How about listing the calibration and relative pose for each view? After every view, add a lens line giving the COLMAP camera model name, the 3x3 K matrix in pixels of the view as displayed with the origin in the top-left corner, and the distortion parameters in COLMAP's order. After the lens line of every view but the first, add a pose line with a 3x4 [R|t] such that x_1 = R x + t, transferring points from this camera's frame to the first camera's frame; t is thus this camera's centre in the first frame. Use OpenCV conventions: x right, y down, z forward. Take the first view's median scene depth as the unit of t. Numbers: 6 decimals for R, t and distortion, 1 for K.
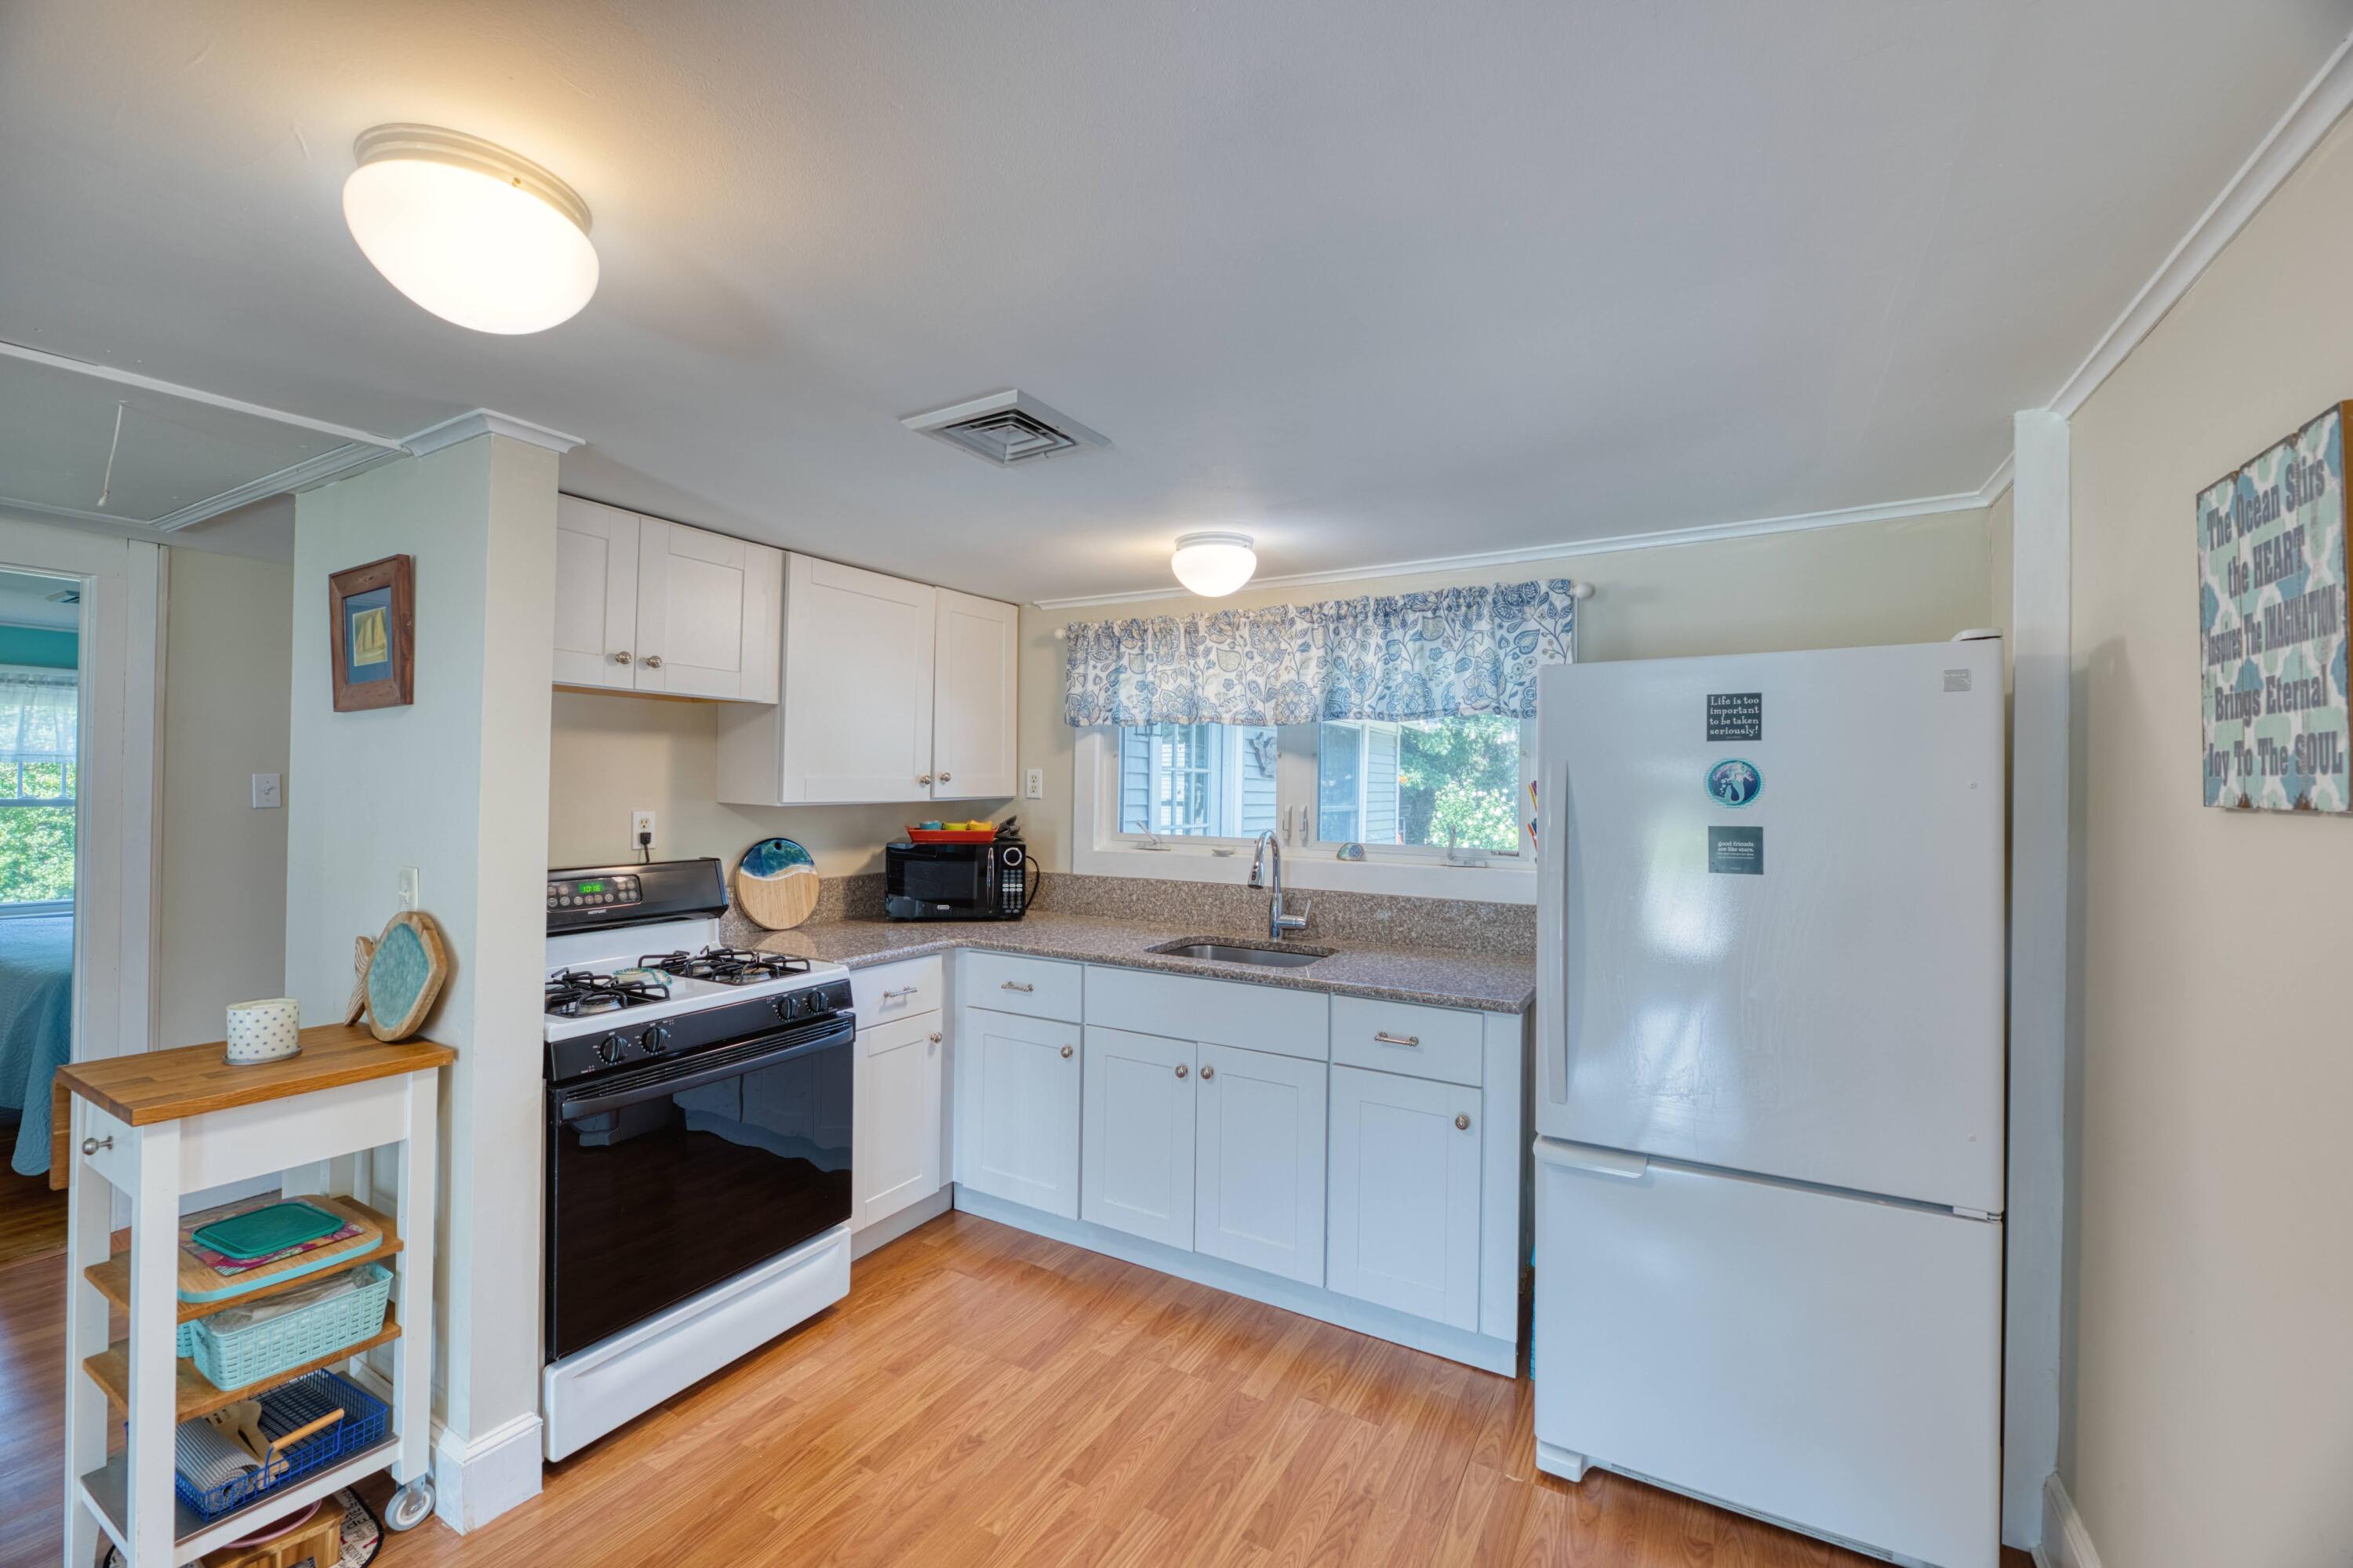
lens RADIAL K [[948.5, 0, 1173.5], [0, 948.5, 783.0], [0, 0, 1]] dist [-0.003517, -0.002656]
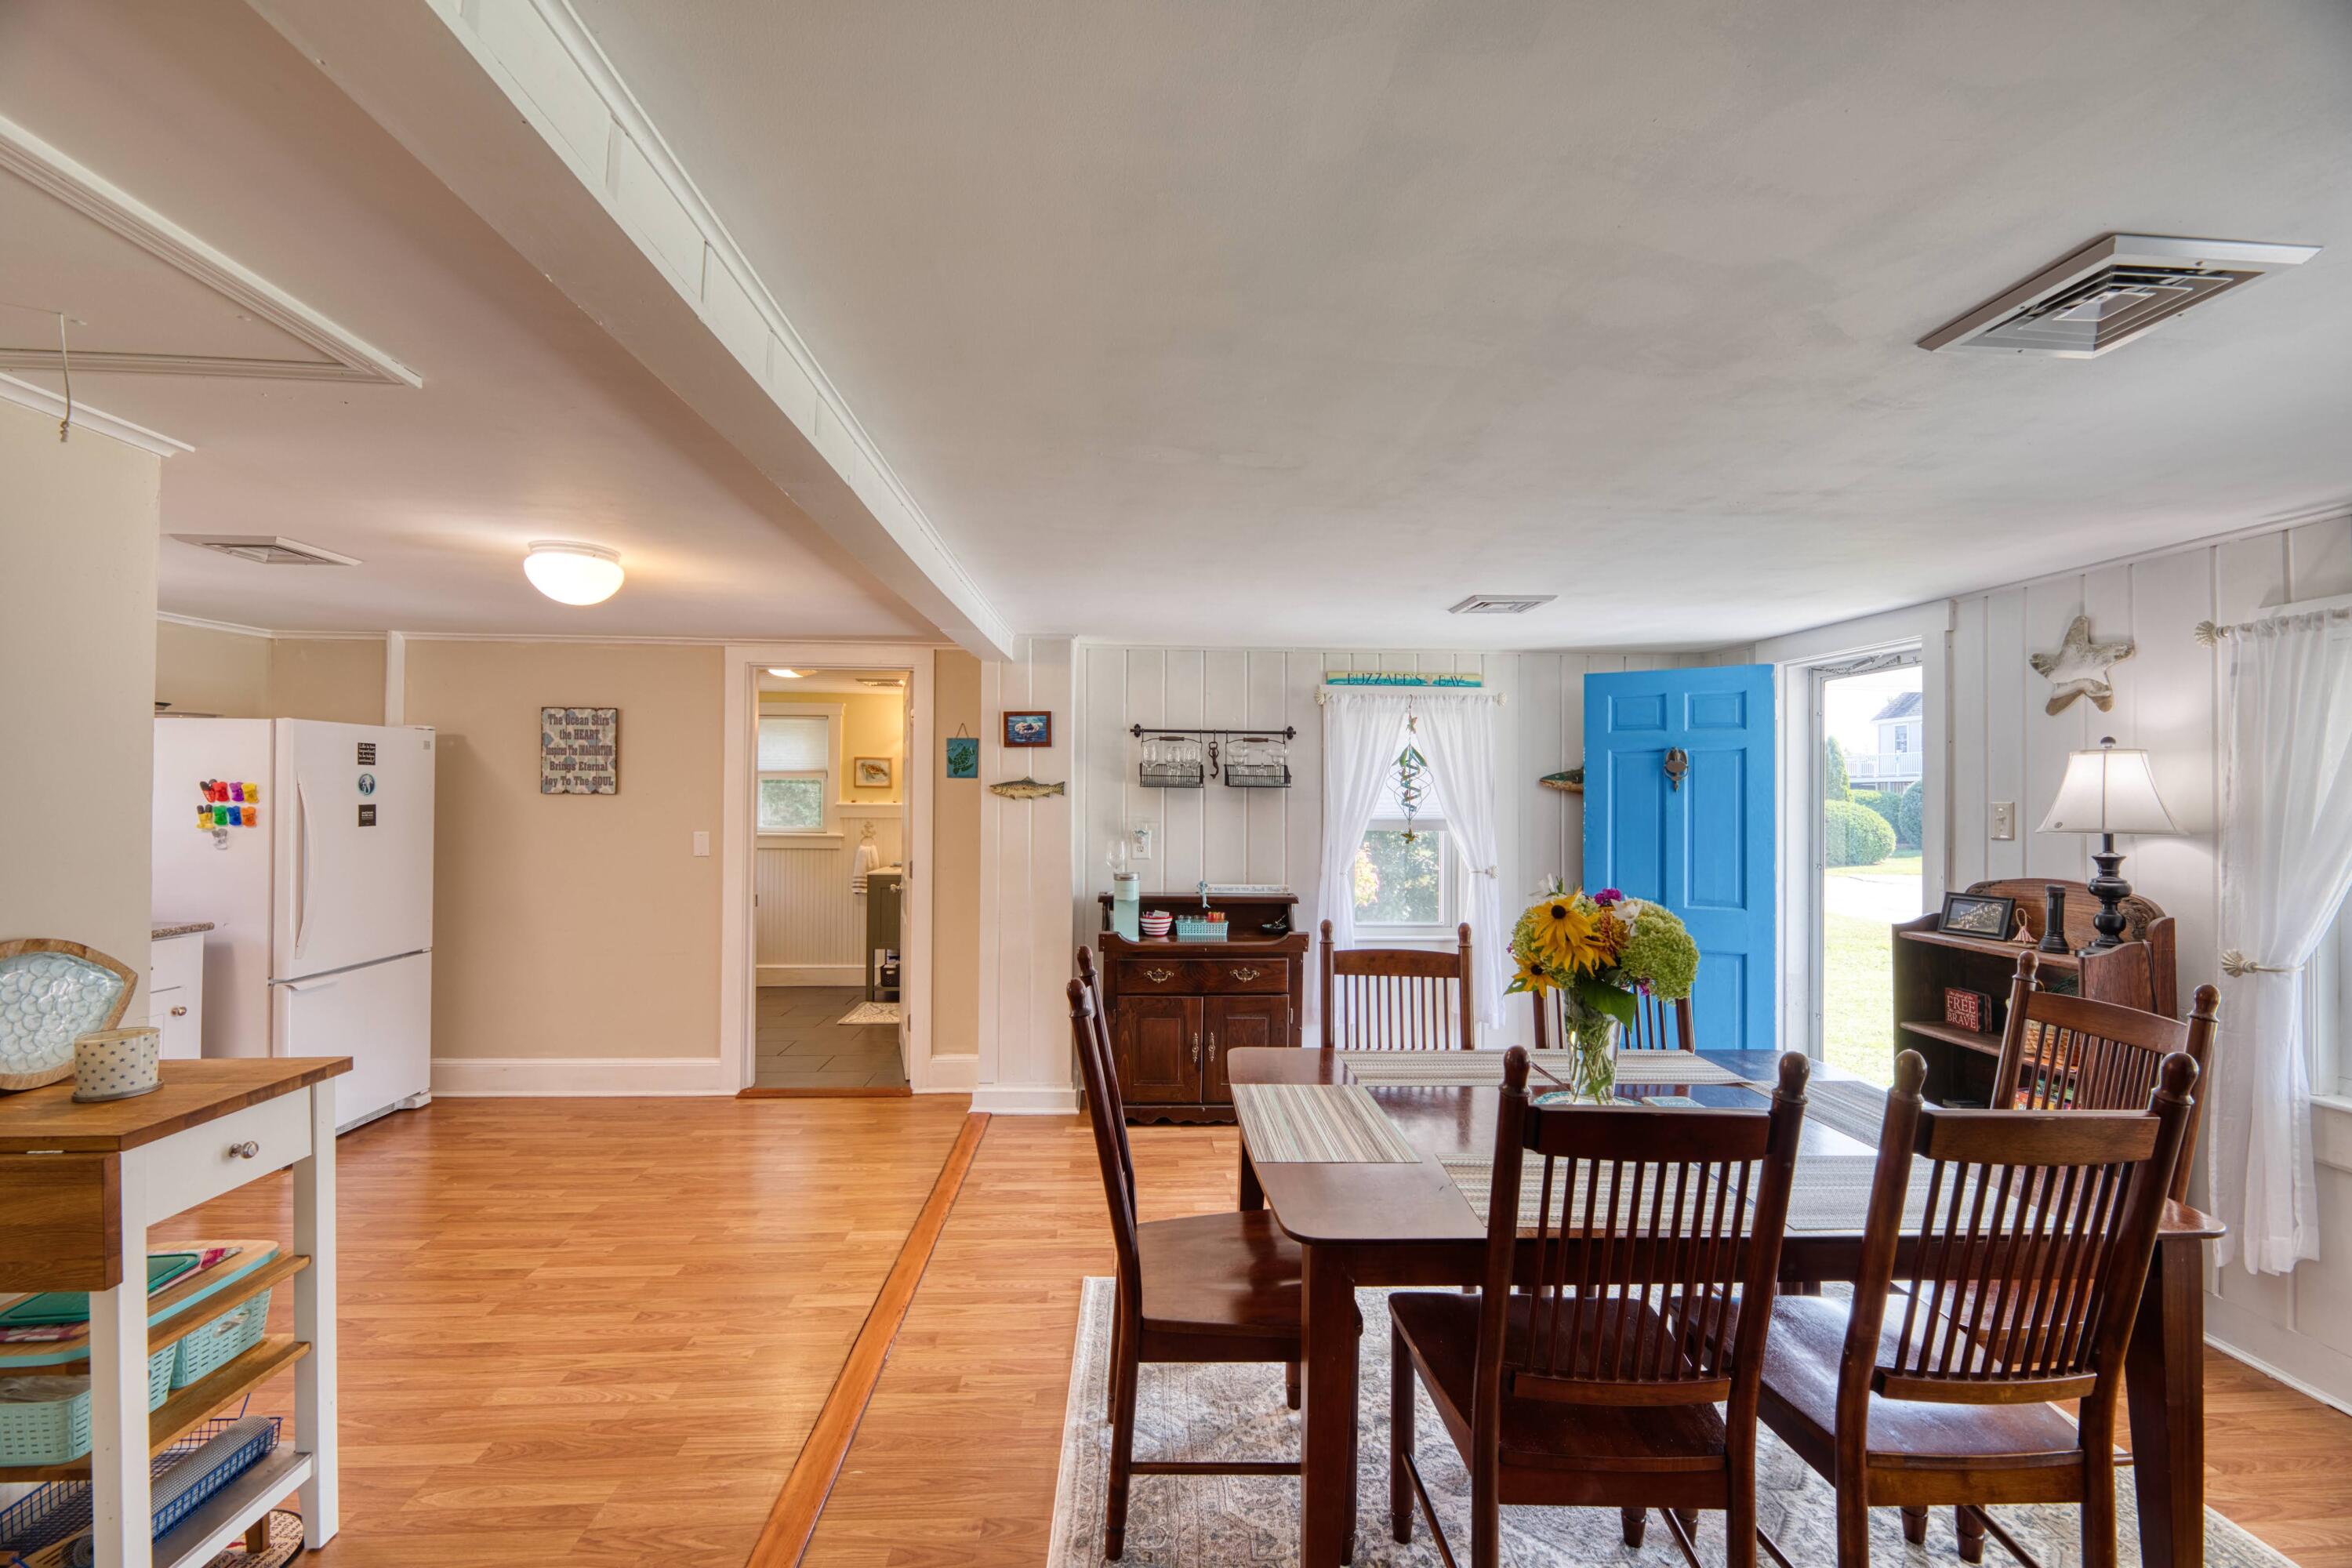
lens RADIAL K [[948.1, 0, 1167.4], [0, 948.1, 782.6], [0, 0, 1]] dist [-0.003517, -0.002656]
pose [[-0.540996, -0.004123, 0.841015, -1.533064], [-0.018018, 0.999815, -0.006688, -0.015780], [-0.840832, -0.018772, -0.540970, 0.437567]]
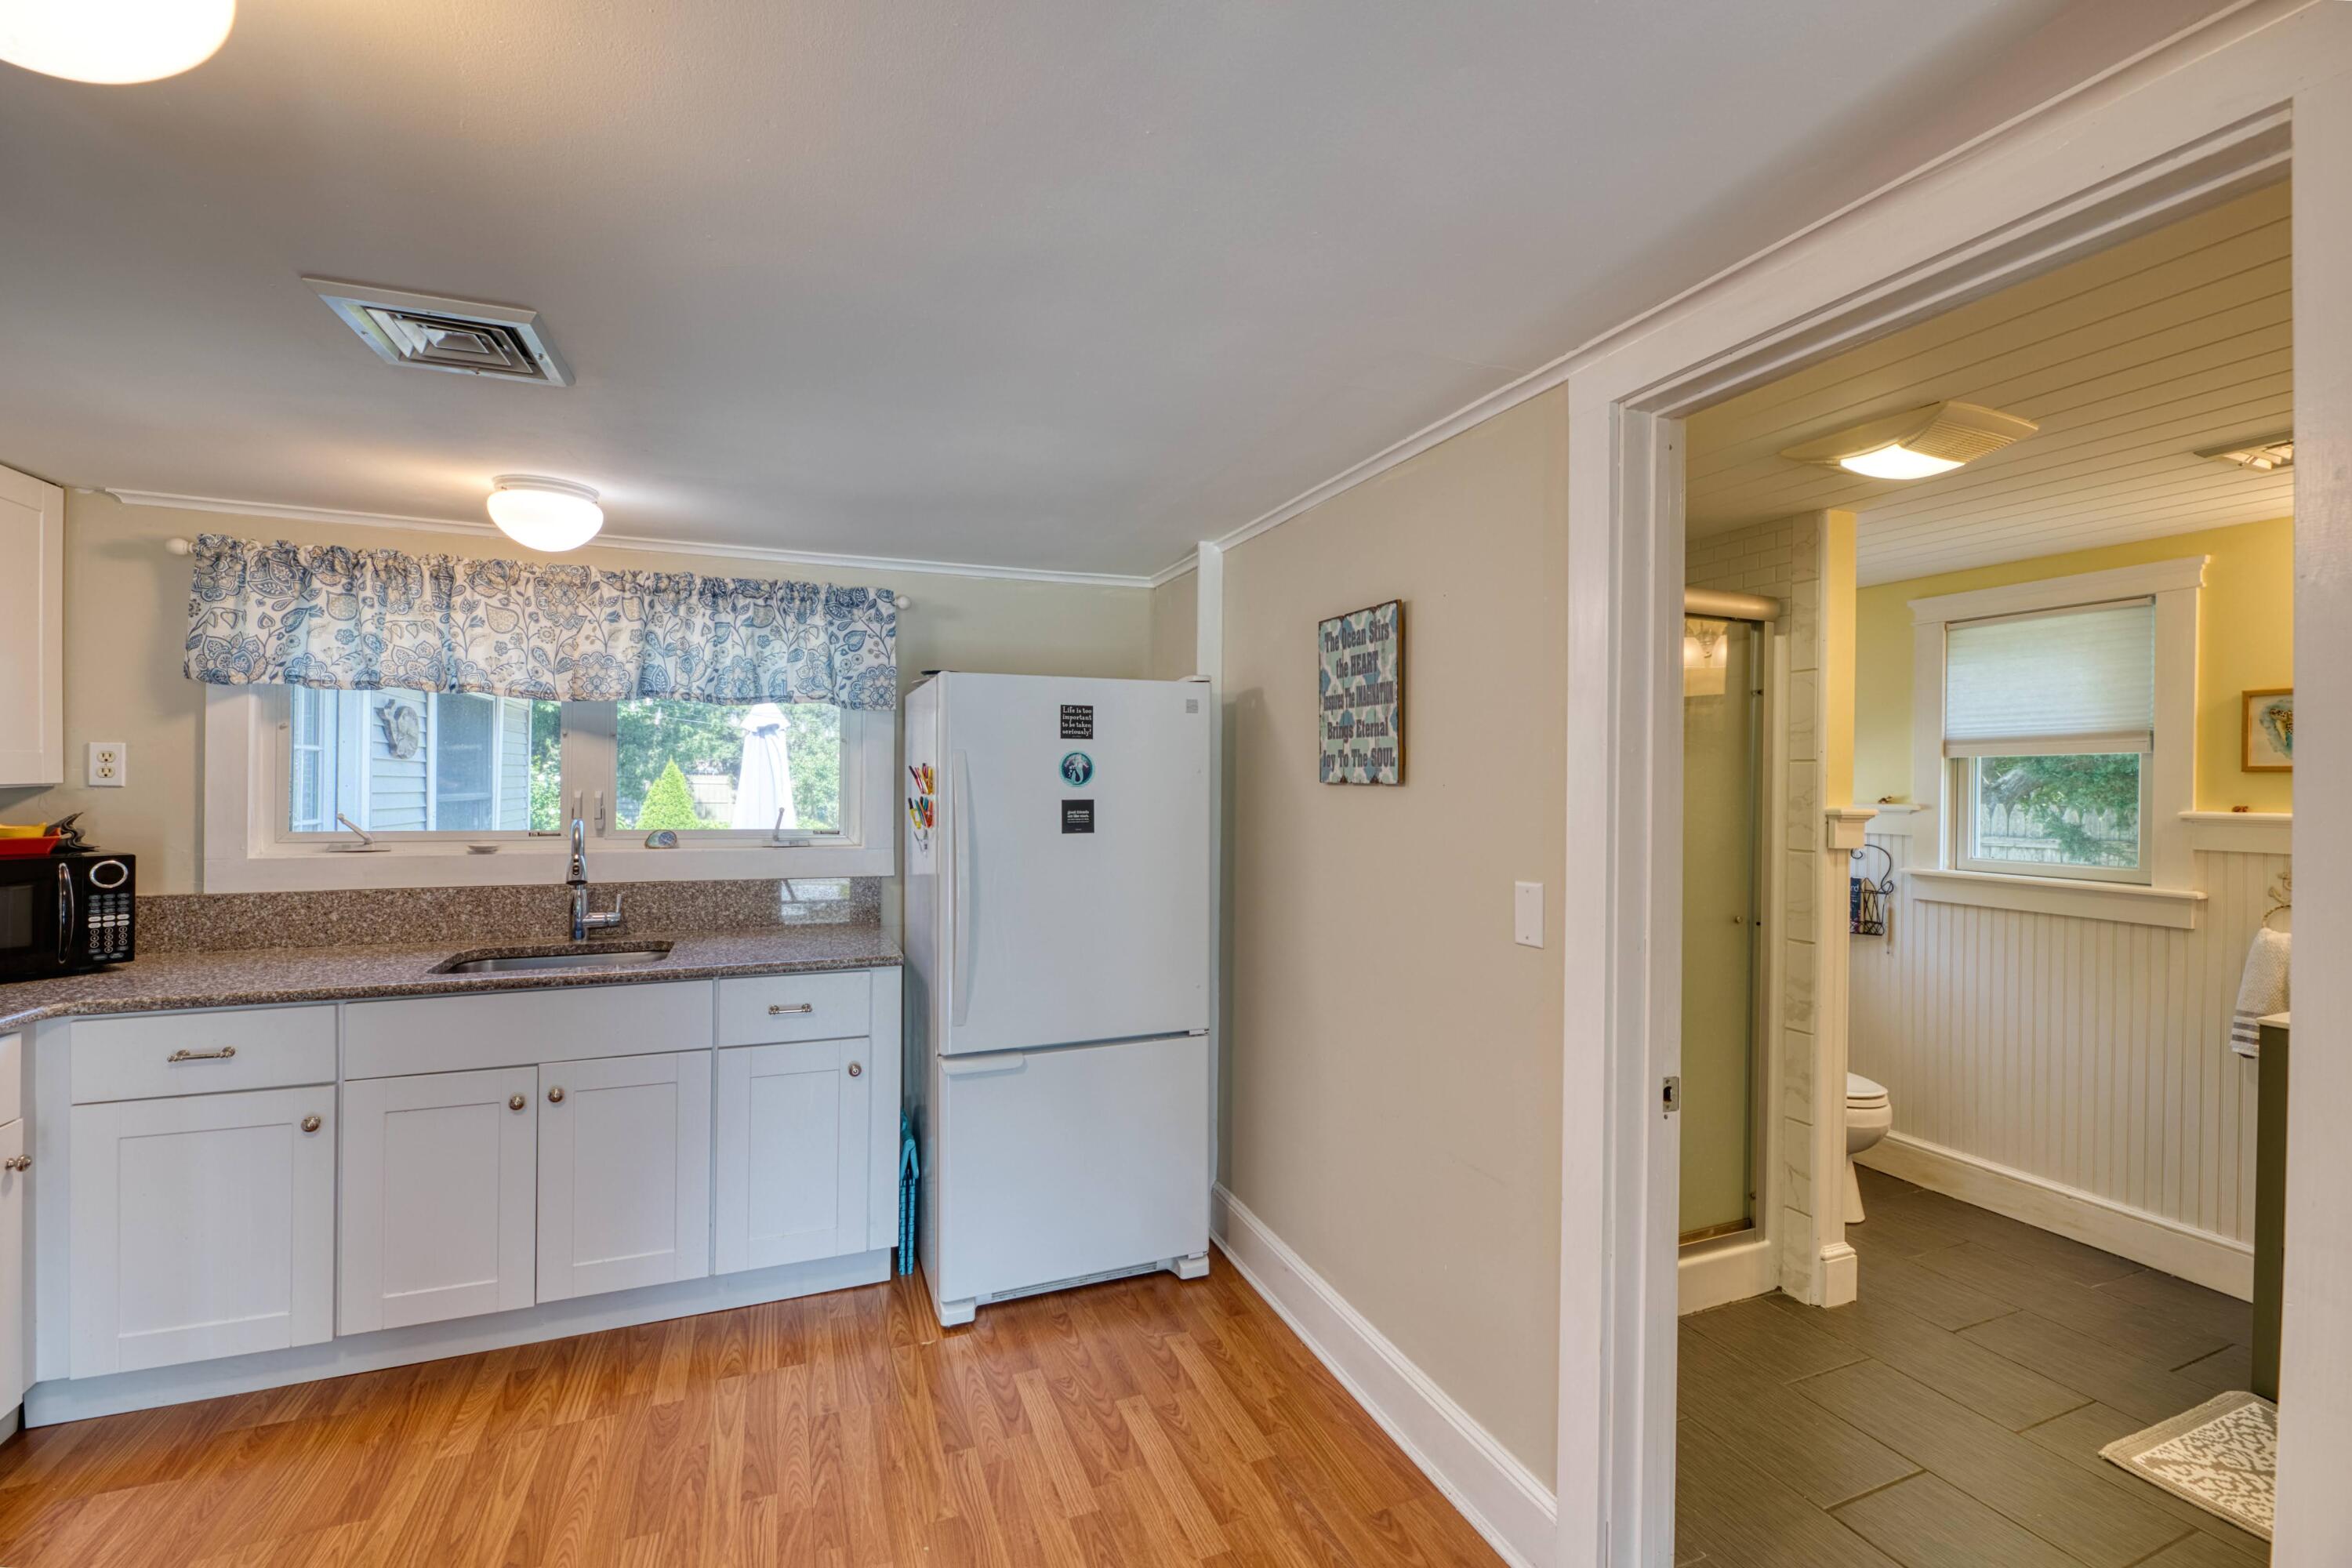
lens RADIAL K [[985.1, 0, 1181.4], [0, 985.1, 786.5], [0, 0, 1]] dist [-0.001772, -0.002421]
pose [[0.613837, -0.009442, 0.789377, -0.324372], [-0.006092, 0.999842, 0.016698, 0.000521], [-0.789410, -0.015059, 0.613682, -0.013855]]
